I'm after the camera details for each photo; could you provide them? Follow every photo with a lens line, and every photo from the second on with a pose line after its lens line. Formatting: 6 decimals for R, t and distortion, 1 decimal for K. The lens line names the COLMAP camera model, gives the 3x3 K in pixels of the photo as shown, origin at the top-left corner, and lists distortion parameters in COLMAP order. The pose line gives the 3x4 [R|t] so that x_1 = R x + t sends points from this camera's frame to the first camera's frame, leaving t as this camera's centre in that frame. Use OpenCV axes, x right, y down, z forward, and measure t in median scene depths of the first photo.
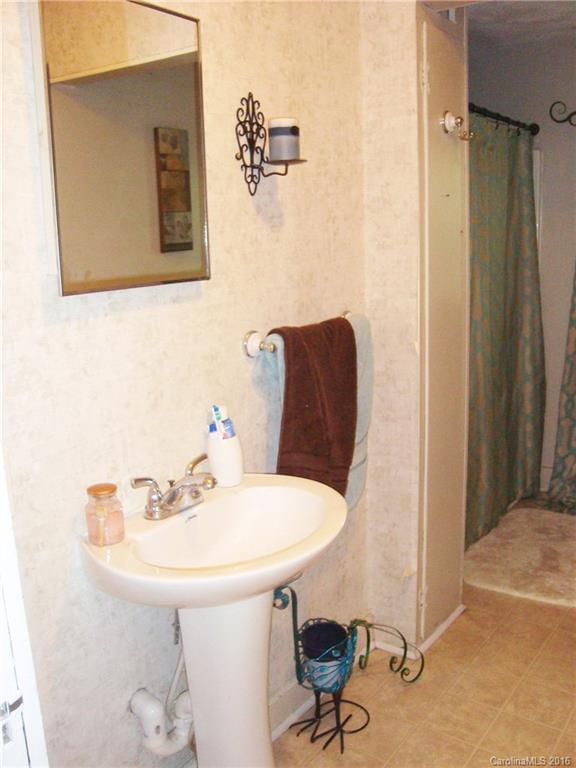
lens RADIAL K [[729.7, 0, 290.1], [0, 729.7, 383.9], [0, 0, 1]] dist [-0.142240, 0.000000]
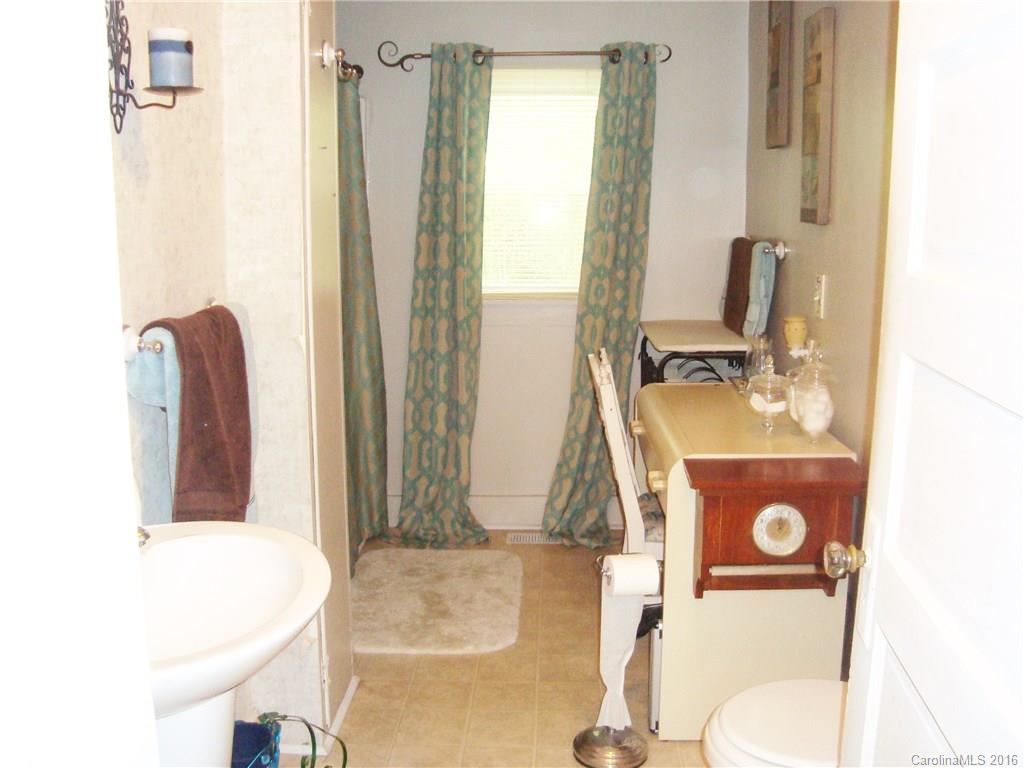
lens RADIAL K [[972.9, 0, 512.1], [0, 972.9, 376.1], [0, 0, 1]] dist [-0.142240, 0.000000]
pose [[0.839158, -0.058890, 0.540689, -0.171537], [0.078171, 0.996858, -0.012749, 0.012644], [-0.538240, 0.052965, 0.841126, 0.022807]]
